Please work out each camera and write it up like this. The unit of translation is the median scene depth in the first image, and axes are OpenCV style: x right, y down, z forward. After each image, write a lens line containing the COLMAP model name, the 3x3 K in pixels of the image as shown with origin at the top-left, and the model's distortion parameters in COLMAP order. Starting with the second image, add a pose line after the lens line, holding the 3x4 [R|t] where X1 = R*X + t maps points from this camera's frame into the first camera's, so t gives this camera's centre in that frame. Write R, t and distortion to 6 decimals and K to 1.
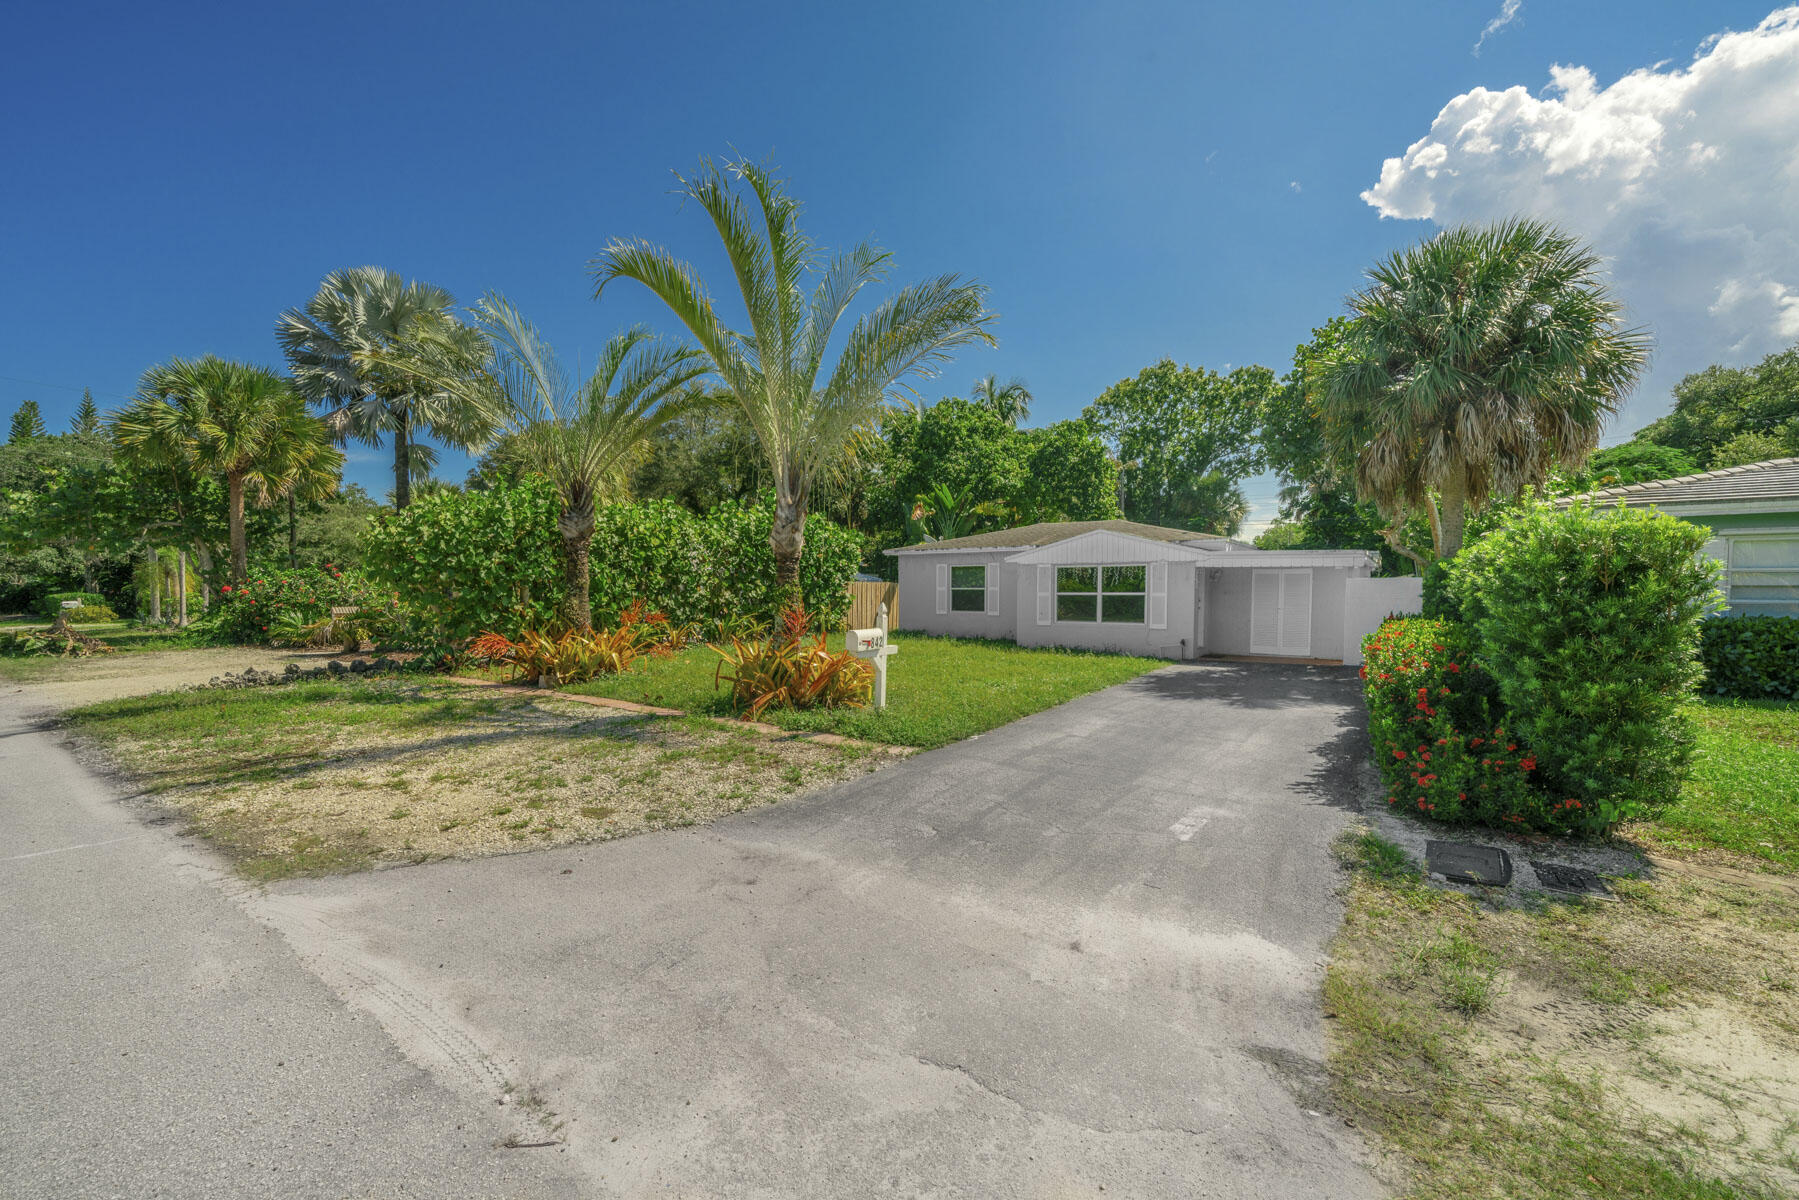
lens RADIAL K [[707.5, 0, 883.5], [0, 707.5, 603.5], [0, 0, 1]] dist [0.000870, -0.000049]
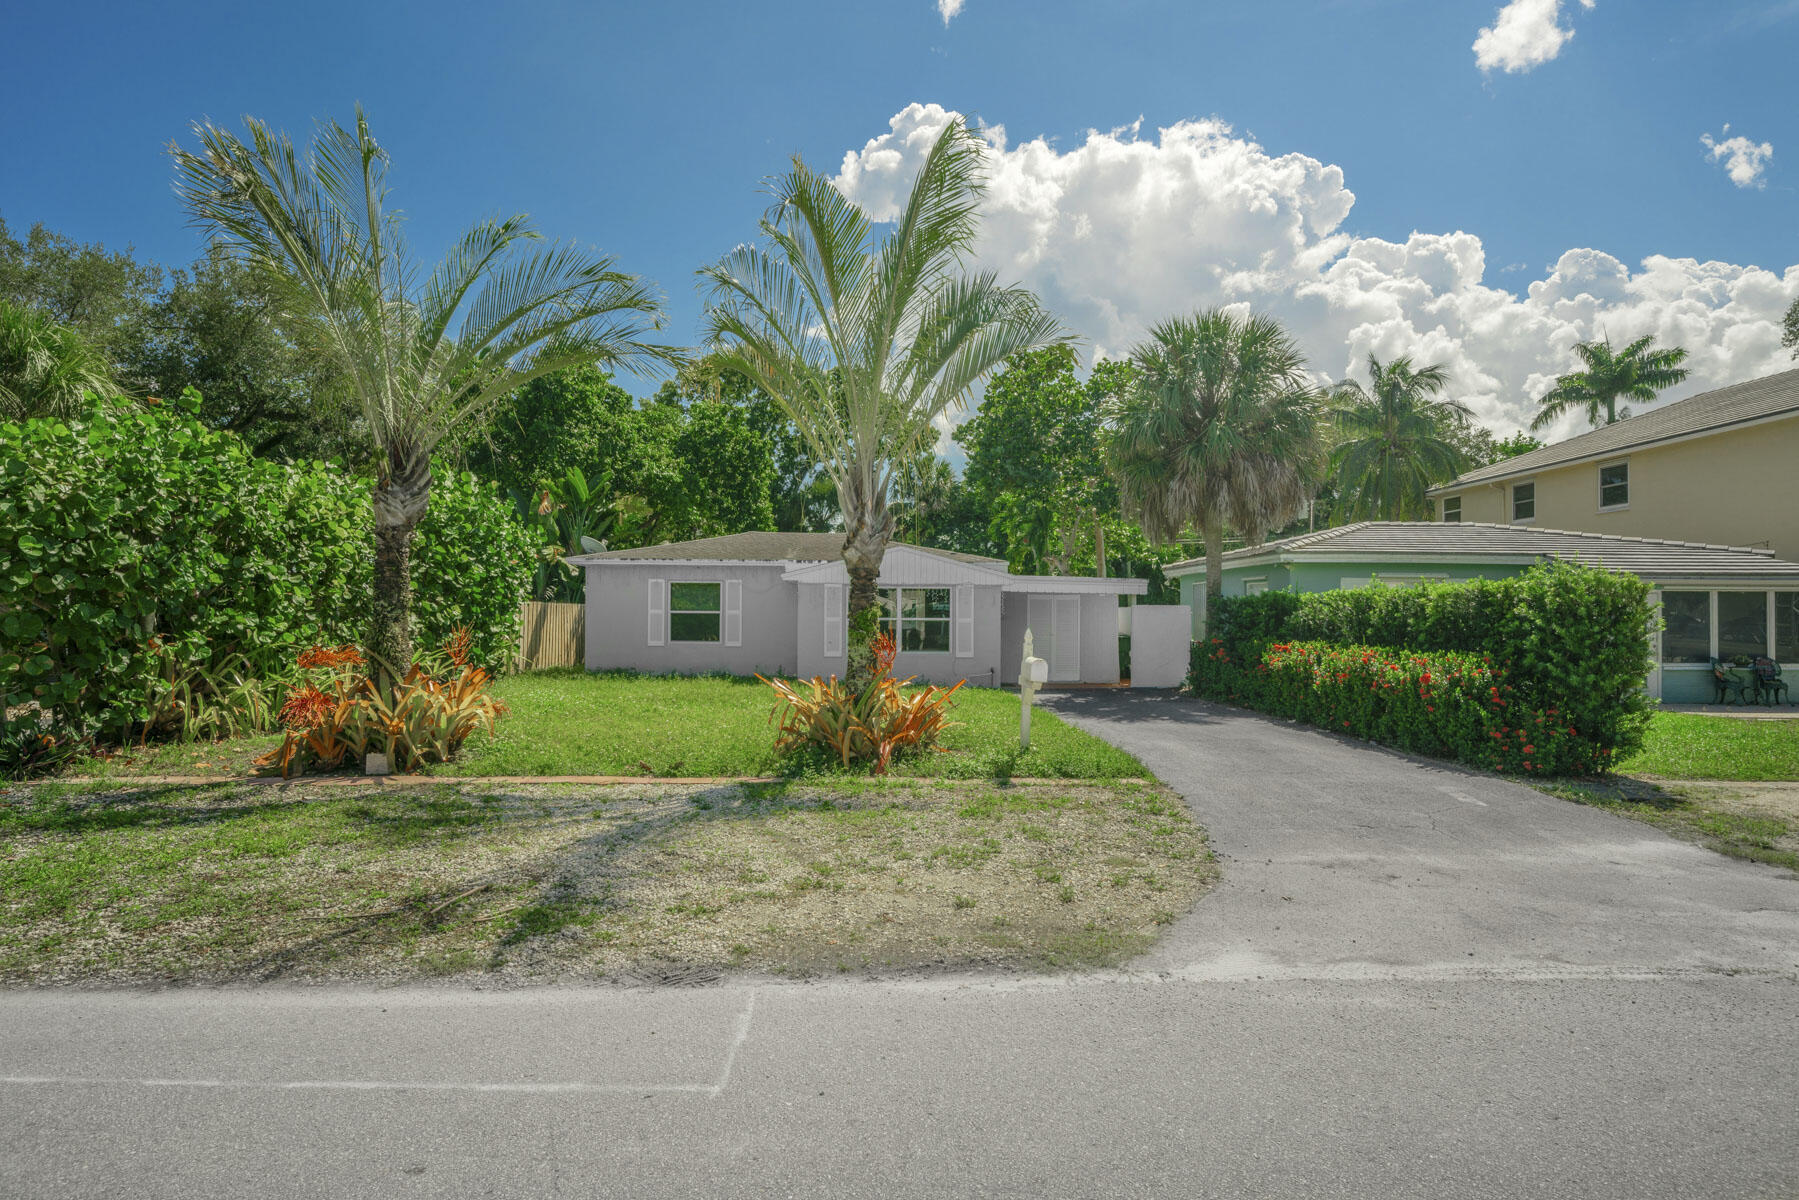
lens RADIAL K [[950.2, 0, 892.5], [0, 950.2, 599.7], [0, 0, 1]] dist [-0.000678, -0.000399]
pose [[0.800013, 0.015049, 0.599794, -0.405716], [0.005505, 0.999459, -0.032419, 0.000015], [-0.599957, 0.029238, 0.799498, 0.060788]]
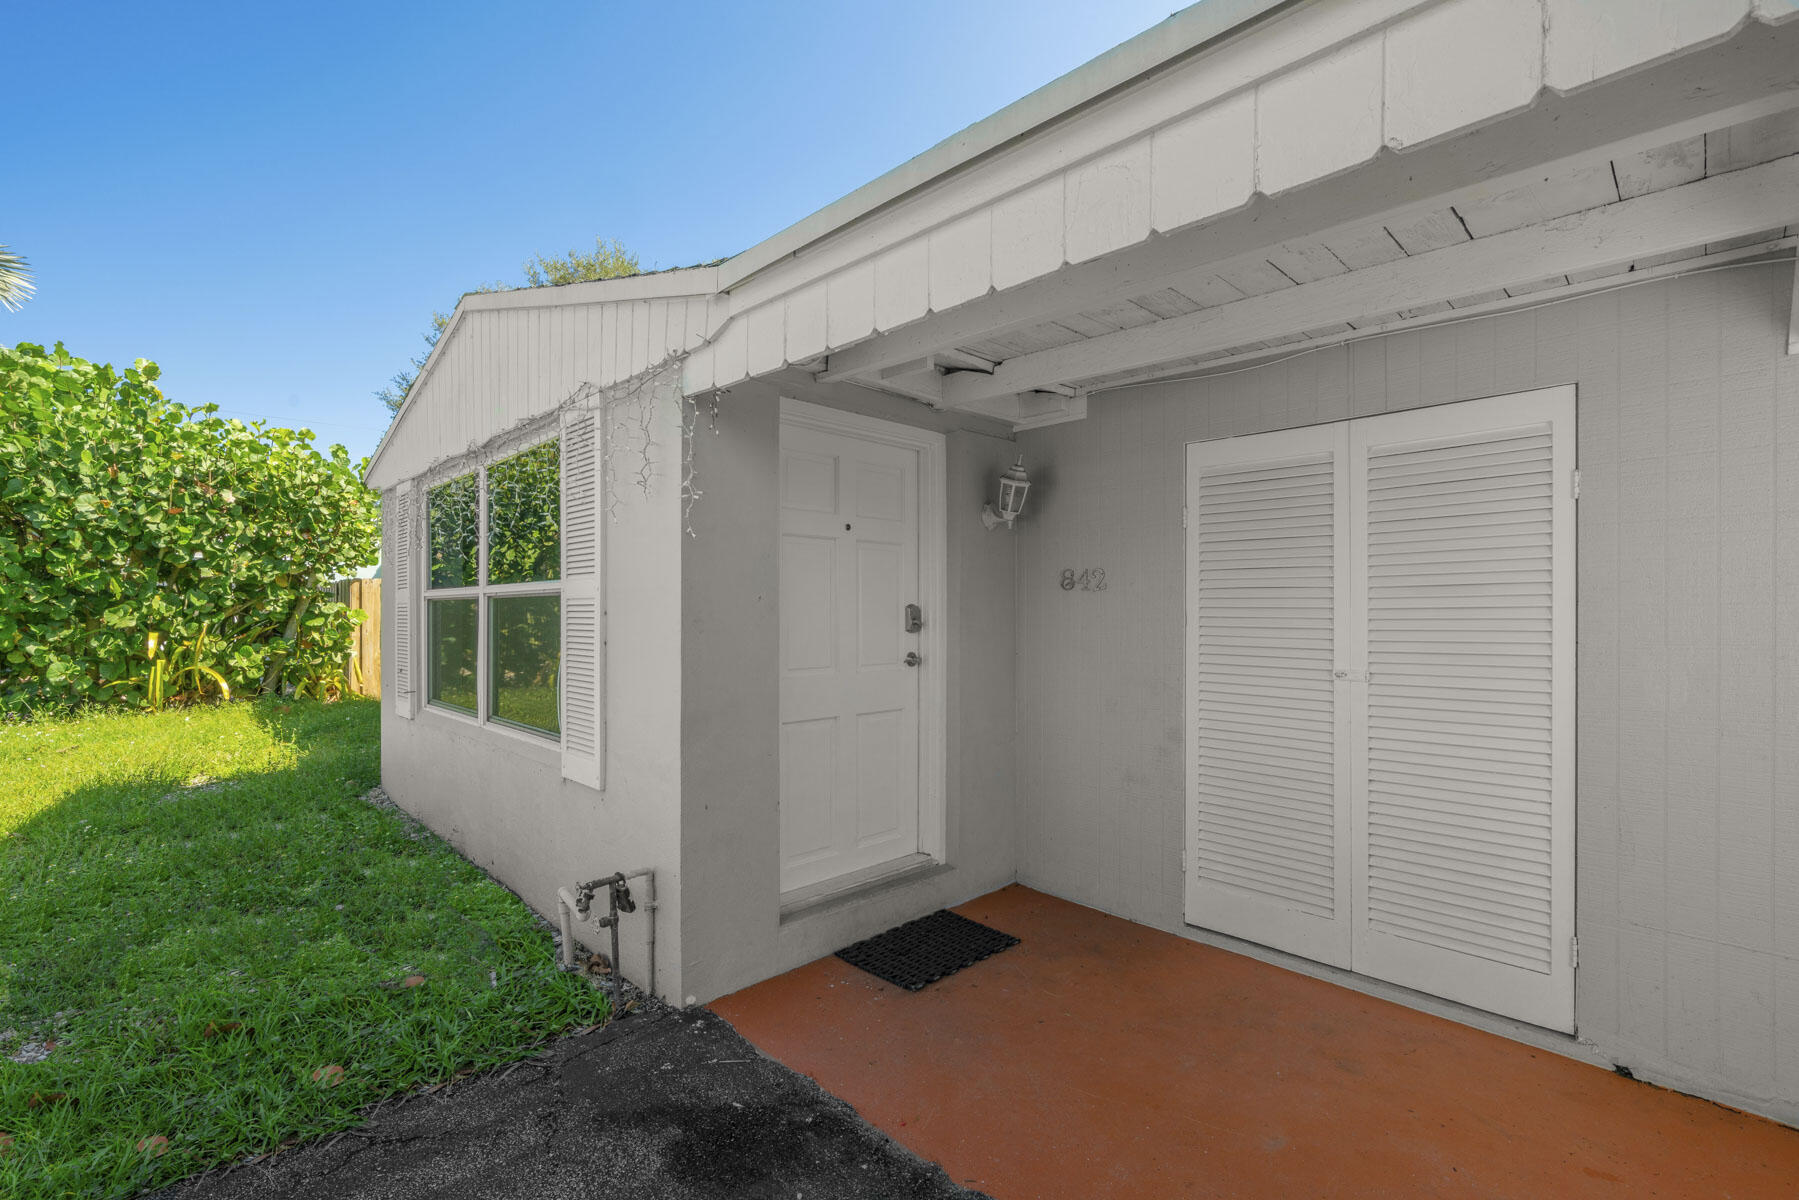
lens RADIAL K [[792.4, 0, 896.2], [0, 792.4, 607.1], [0, 0, 1]] dist [-0.001559, -0.000114]
pose [[0.988686, -0.001378, -0.149993, 0.465570], [-0.001223, 0.999850, -0.017248, -0.004923], [0.149994, 0.017236, 0.988537, 0.774427]]
